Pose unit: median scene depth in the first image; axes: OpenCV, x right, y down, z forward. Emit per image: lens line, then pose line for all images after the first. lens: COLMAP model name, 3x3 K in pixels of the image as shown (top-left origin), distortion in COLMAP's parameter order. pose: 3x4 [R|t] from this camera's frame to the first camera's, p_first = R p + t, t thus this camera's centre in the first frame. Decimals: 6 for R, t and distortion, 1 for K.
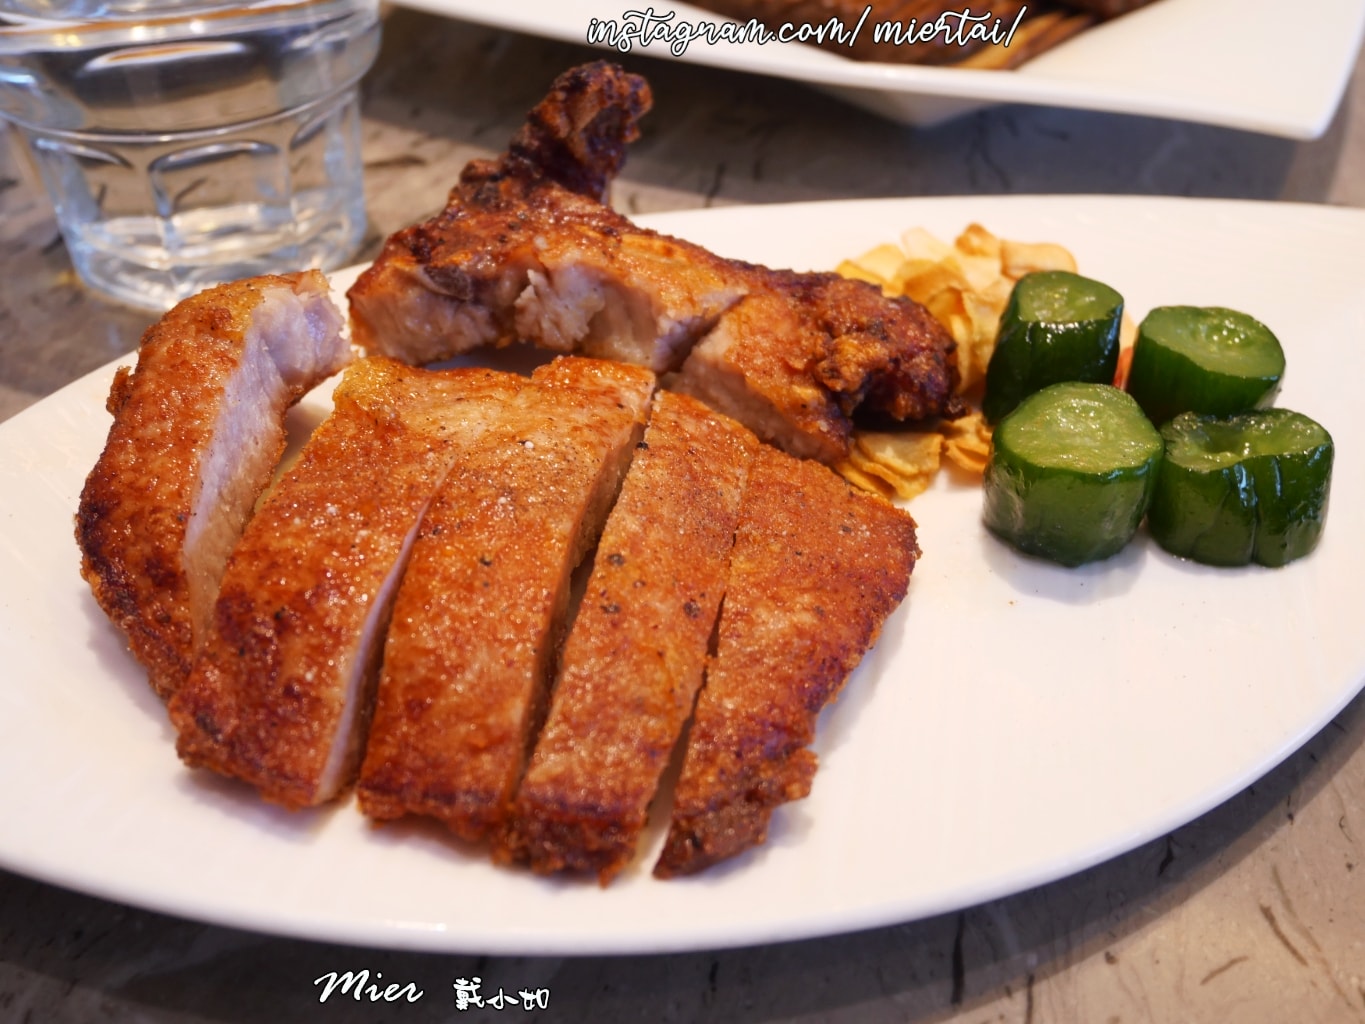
lens RADIAL K [[1406.8, 0, 676.6], [0, 1406.8, 506.5], [0, 0, 1]] dist [0.003531, 0.000000]
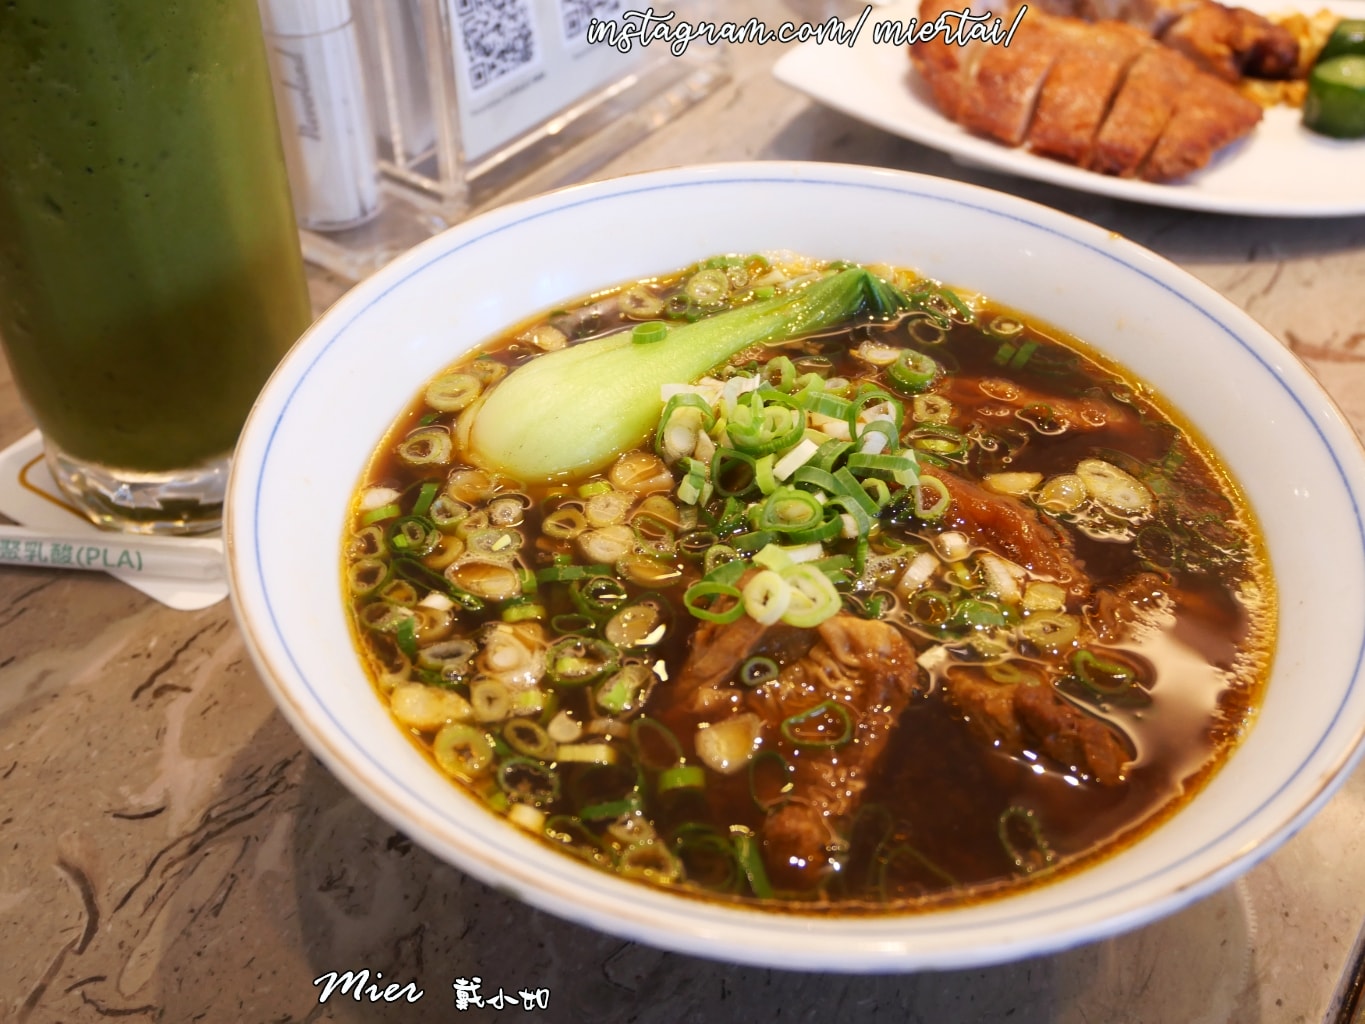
lens RADIAL K [[1406.8, 0, 685.0], [0, 1406.8, 509.8], [0, 0, 1]] dist [0.003531, 0.000000]
pose [[0.964686, 0.180122, -0.192190, -0.208013], [-0.169261, 0.982964, 0.071644, 0.777030], [0.201820, -0.036584, 0.978739, -1.673799]]
